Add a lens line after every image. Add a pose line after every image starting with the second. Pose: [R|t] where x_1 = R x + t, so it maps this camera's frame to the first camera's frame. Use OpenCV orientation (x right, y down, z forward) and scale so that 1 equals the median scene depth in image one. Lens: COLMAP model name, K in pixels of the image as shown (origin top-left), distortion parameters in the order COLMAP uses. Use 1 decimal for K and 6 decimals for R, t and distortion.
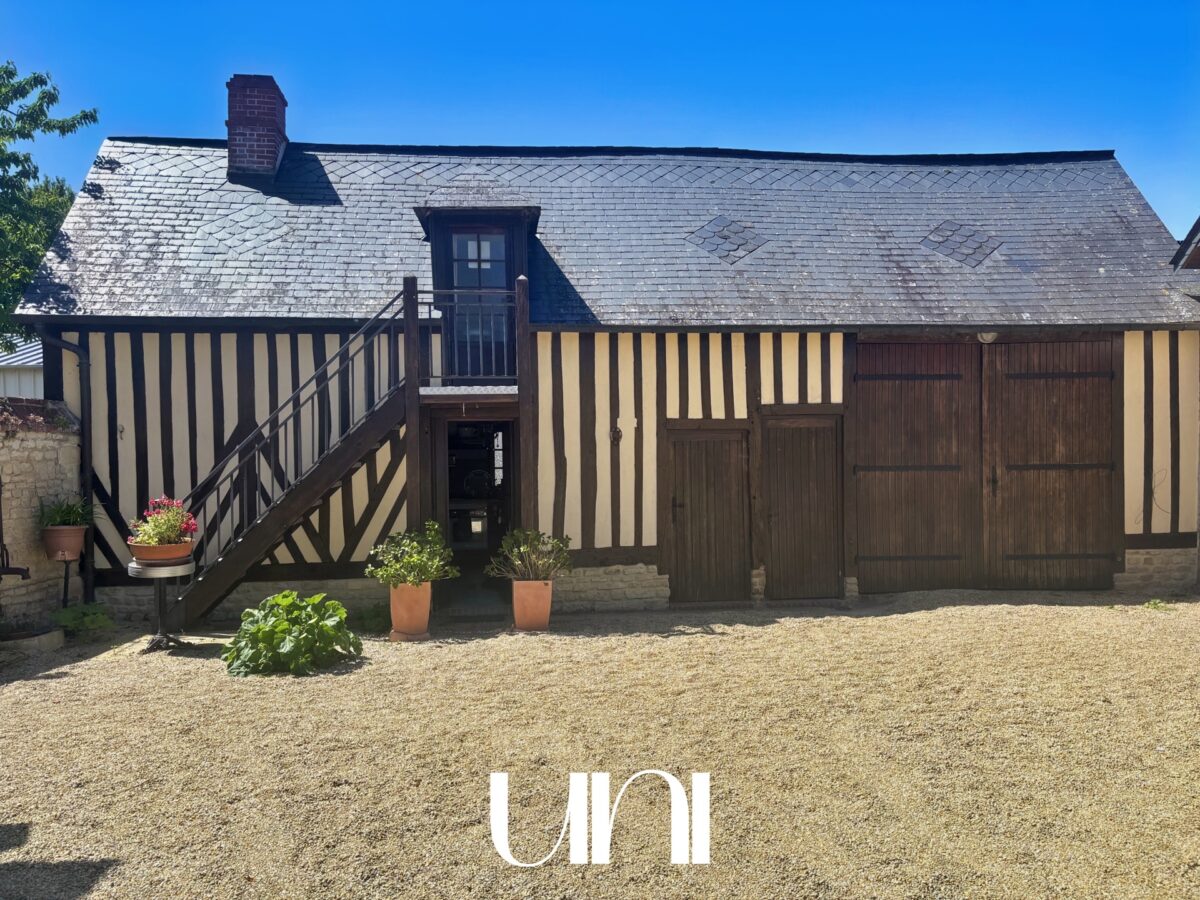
lens RADIAL K [[891.6, 0, 605.0], [0, 891.6, 454.5], [0, 0, 1]] dist [0.066406, -0.075589]
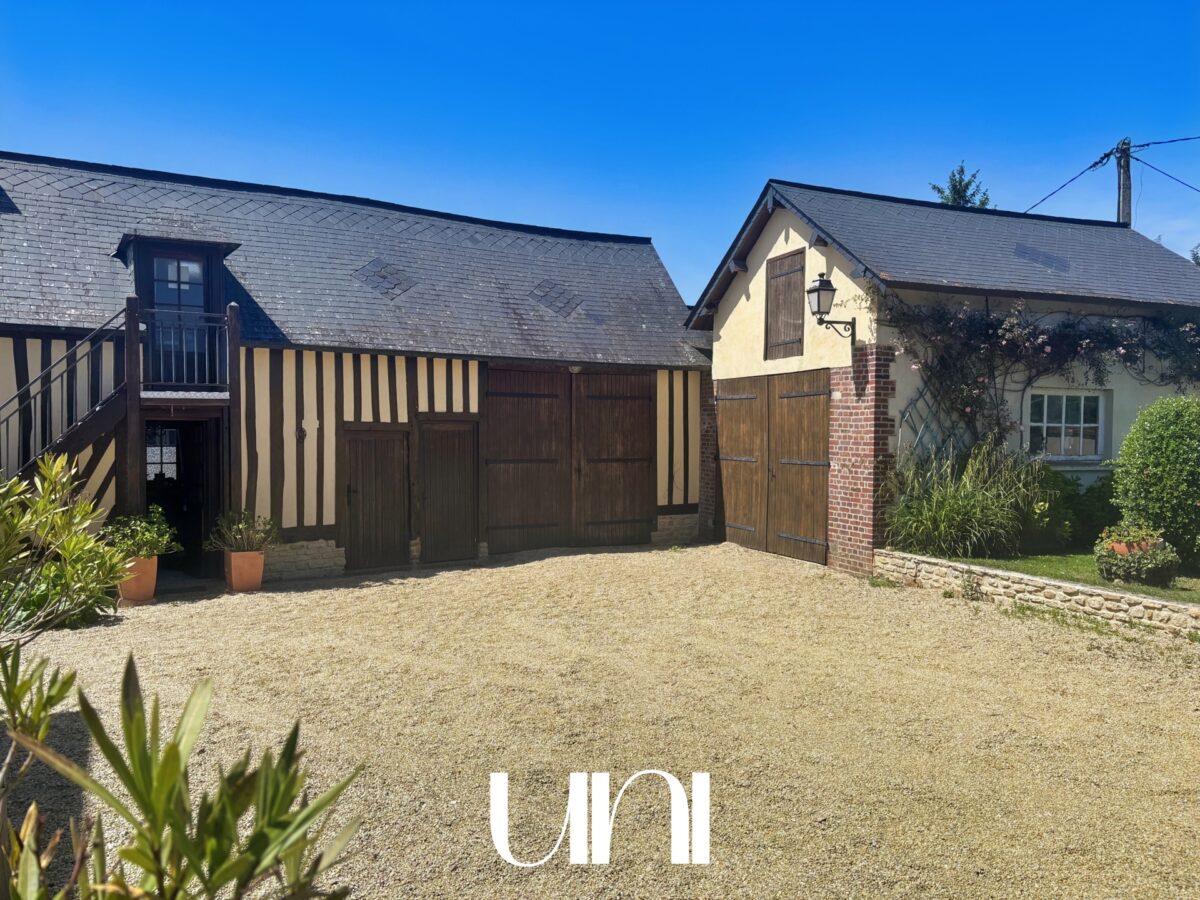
lens RADIAL K [[891.6, 0, 600.6], [0, 891.6, 448.7], [0, 0, 1]] dist [0.066406, -0.075589]
pose [[0.895219, 0.005449, 0.445594, -0.165566], [-0.002154, 0.999966, -0.007901, 0.006512], [-0.445622, 0.006113, 0.895201, -0.276413]]
